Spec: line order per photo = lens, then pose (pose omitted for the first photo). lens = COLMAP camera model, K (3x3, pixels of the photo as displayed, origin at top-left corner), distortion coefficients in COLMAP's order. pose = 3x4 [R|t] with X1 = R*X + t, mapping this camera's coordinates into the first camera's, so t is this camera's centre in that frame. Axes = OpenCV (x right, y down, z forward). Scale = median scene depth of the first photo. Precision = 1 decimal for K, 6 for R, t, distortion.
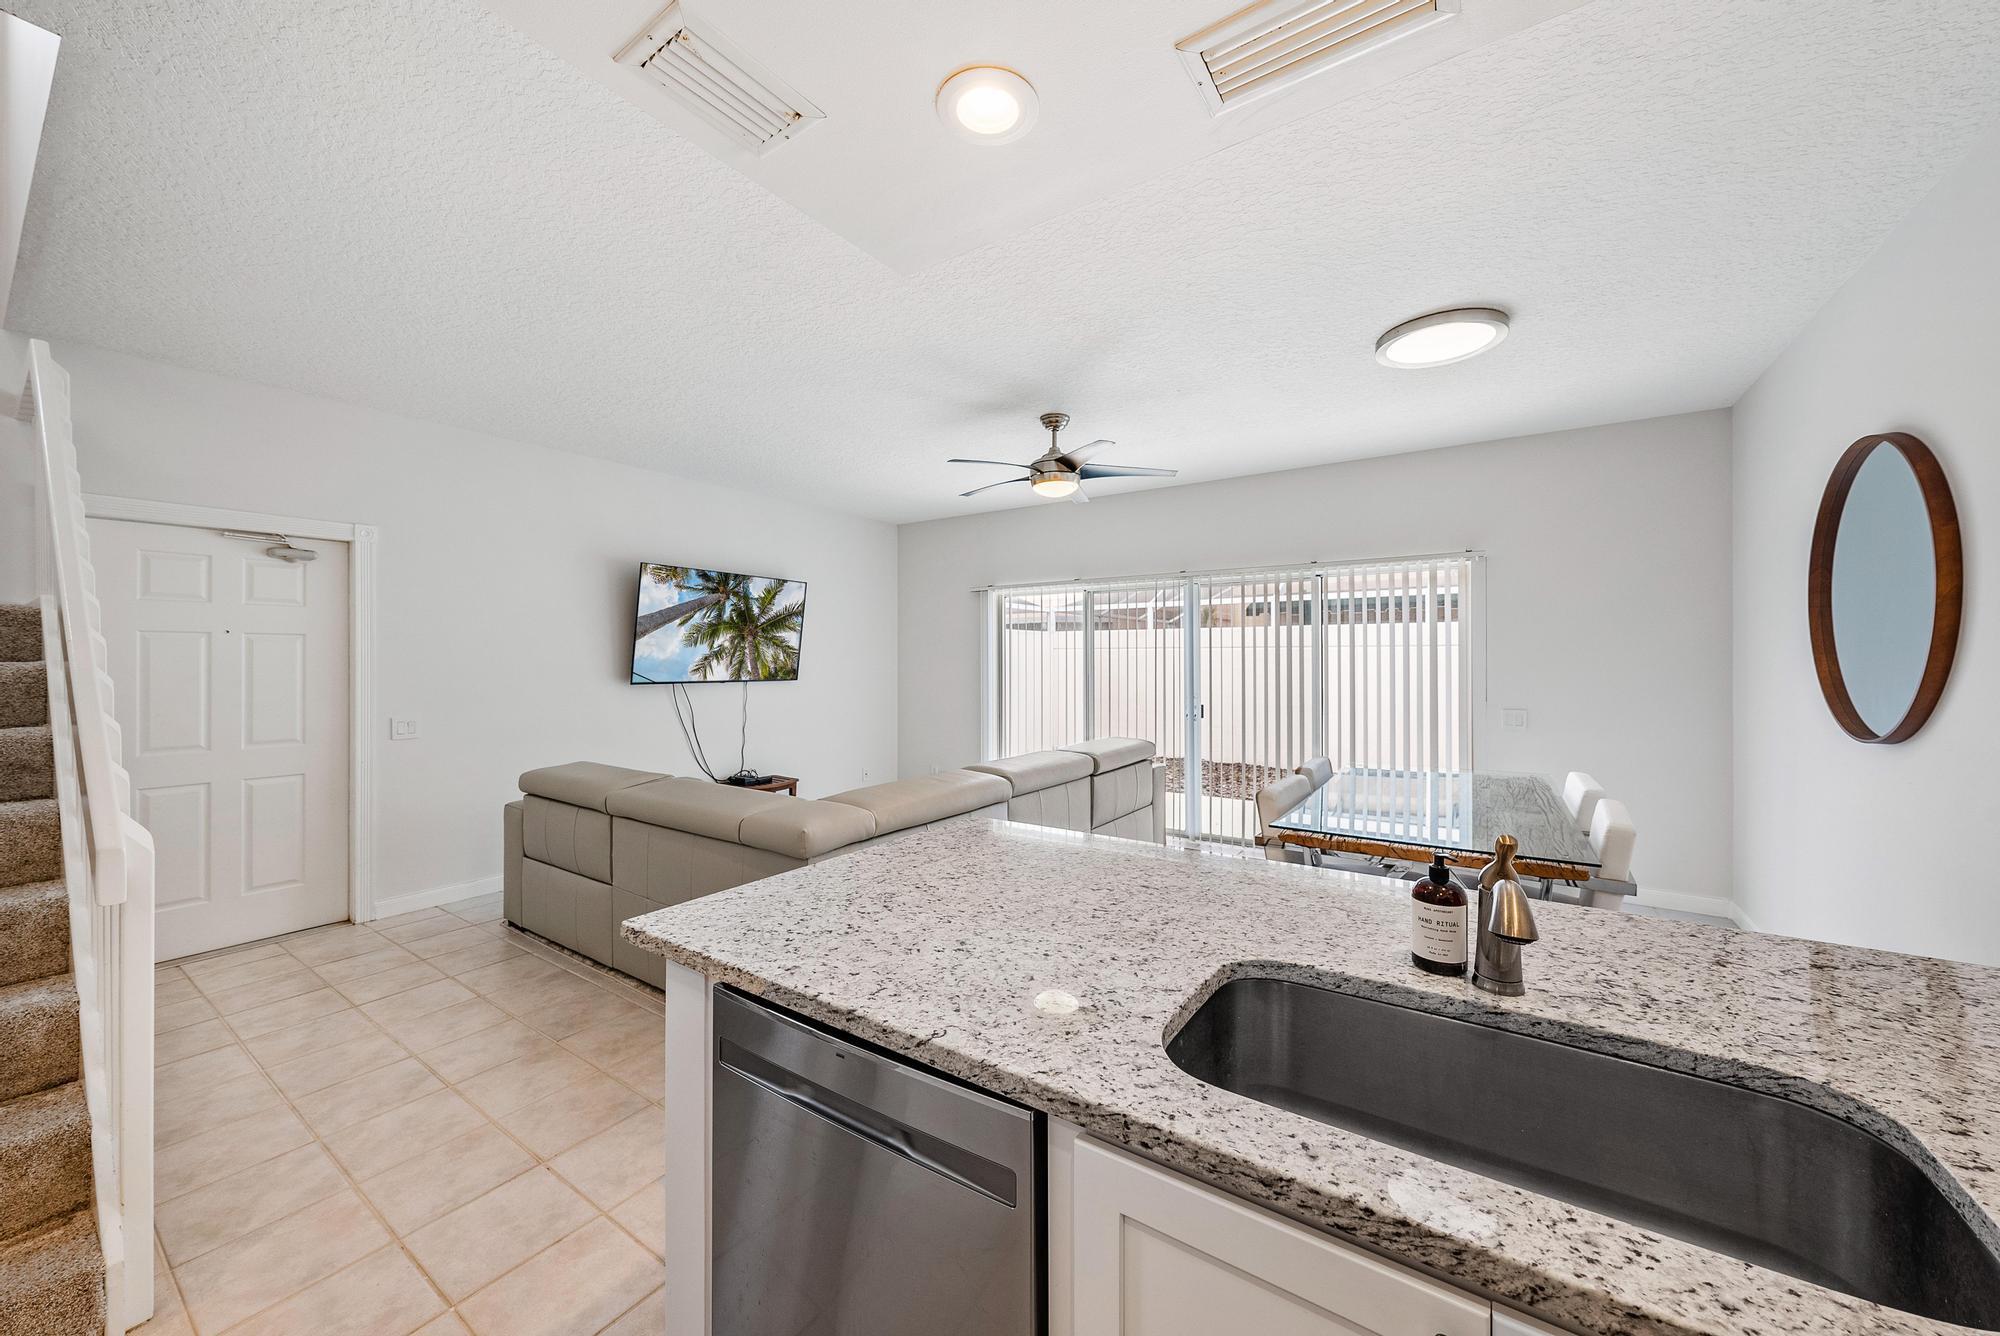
lens RADIAL K [[727.2, 0, 1002.0], [0, 727.2, 665.5], [0, 0, 1]] dist [-0.001362, -0.000091]
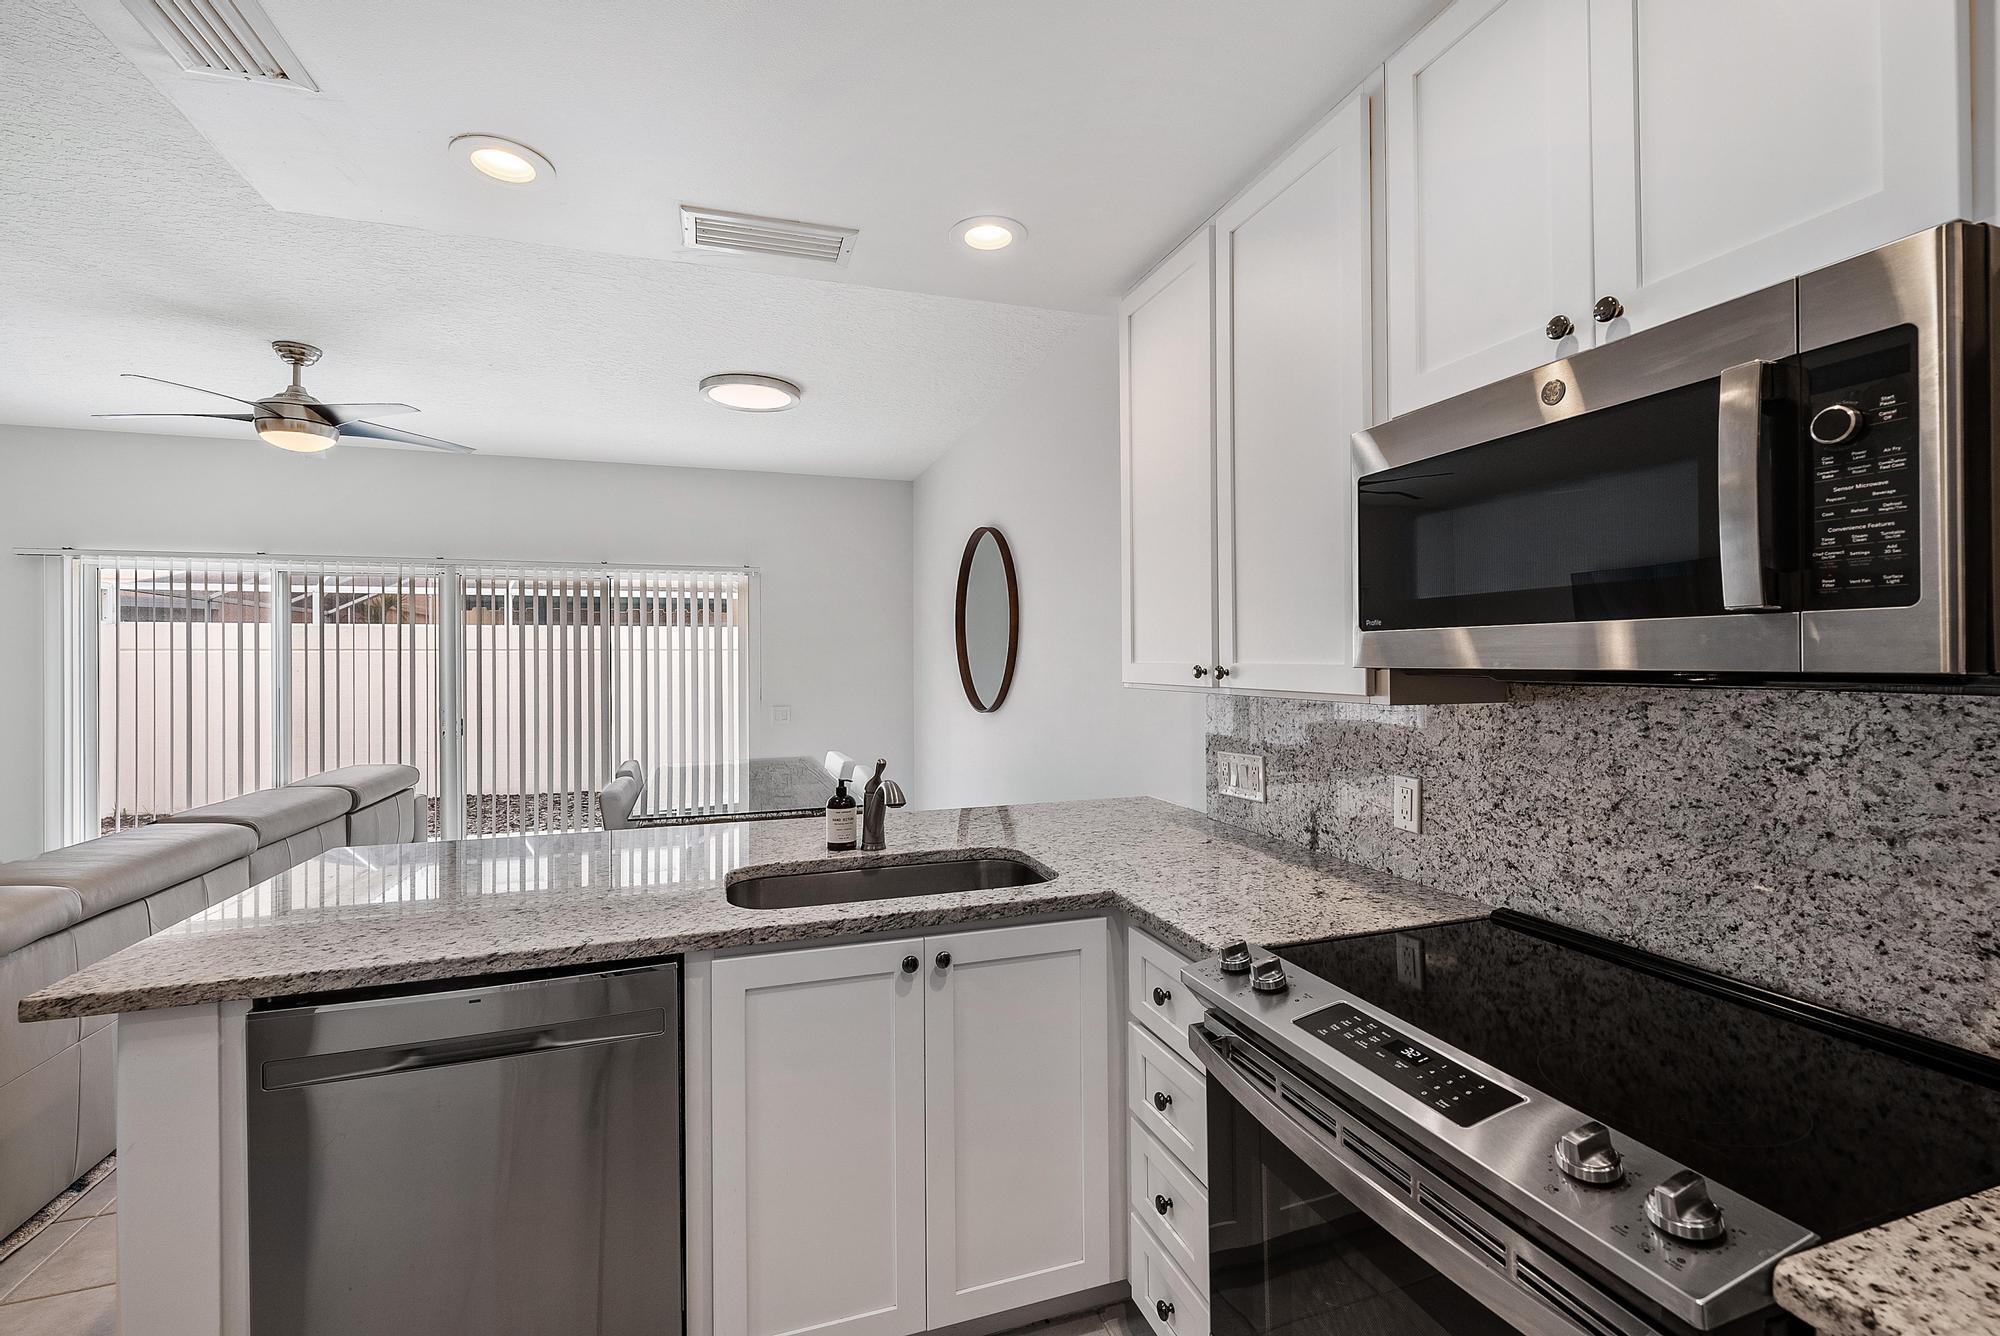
lens RADIAL K [[879.2, 0, 1001.3], [0, 879.2, 662.1], [0, 0, 1]] dist [-0.000455, 0.000009]
pose [[0.604674, -0.005737, 0.796452, -0.257450], [0.014604, 0.999886, -0.003886, 0.003481], [-0.796339, 0.013981, 0.604689, -0.166418]]
